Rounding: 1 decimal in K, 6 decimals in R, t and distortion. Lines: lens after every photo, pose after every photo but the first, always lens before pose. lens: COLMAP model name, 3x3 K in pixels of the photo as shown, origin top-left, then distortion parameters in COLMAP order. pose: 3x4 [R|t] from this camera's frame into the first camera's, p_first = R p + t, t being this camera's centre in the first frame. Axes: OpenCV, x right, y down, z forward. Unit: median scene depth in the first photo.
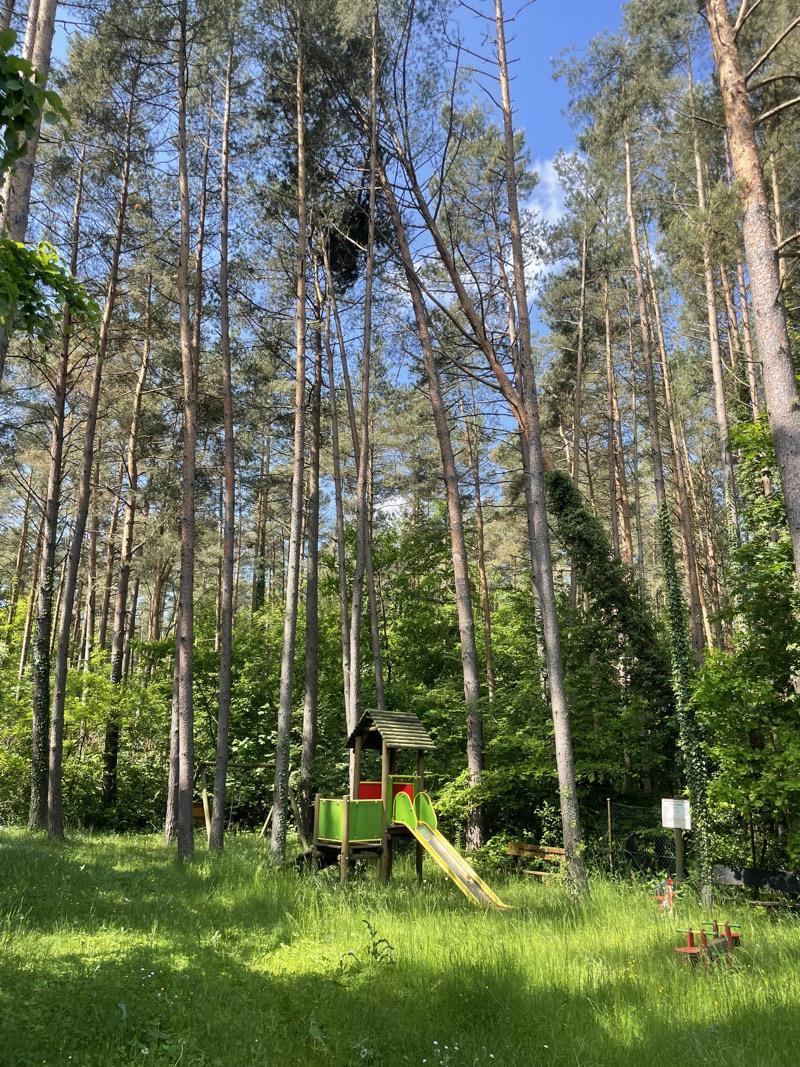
lens RADIAL K [[811.8, 0, 403.8], [0, 811.8, 542.1], [0, 0, 1]] dist [0.067407, -0.084928]
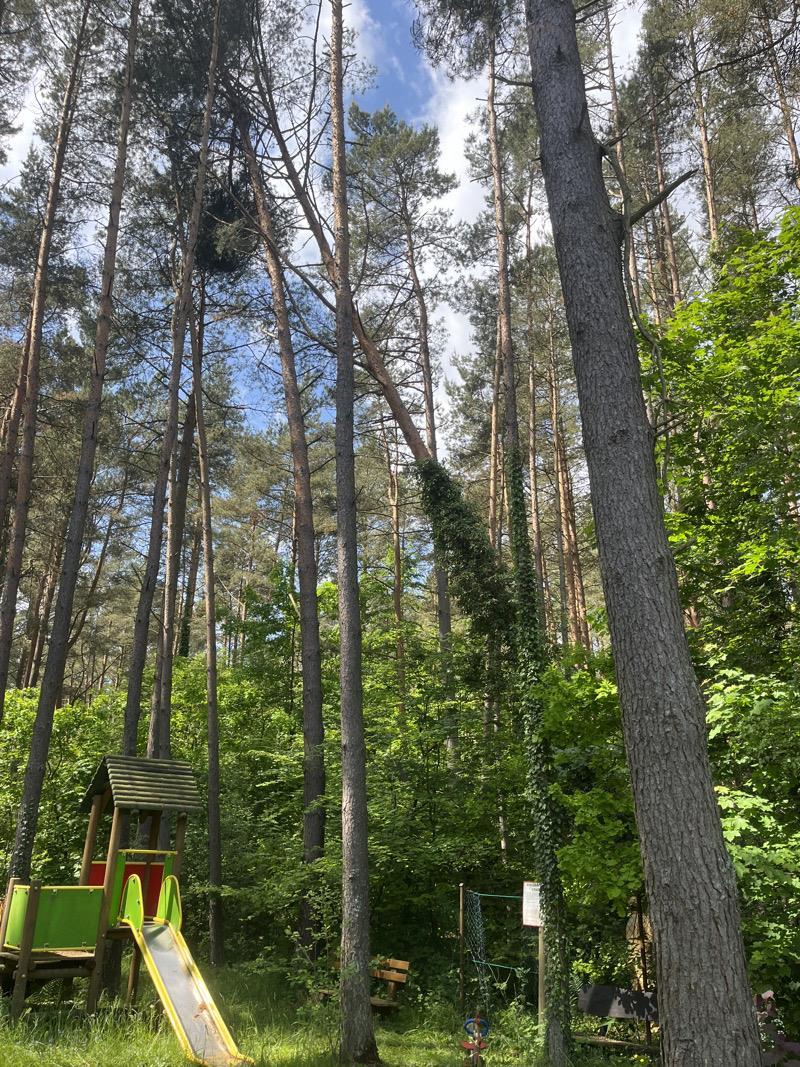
lens RADIAL K [[820.7, 0, 390.7], [0, 820.7, 538.2], [0, 0, 1]] dist [0.054921, -0.060718]
pose [[0.999851, -0.009783, -0.014199, 0.222822], [0.008216, 0.994273, -0.106551, 0.104745], [0.015160, 0.106418, 0.994206, 0.292055]]
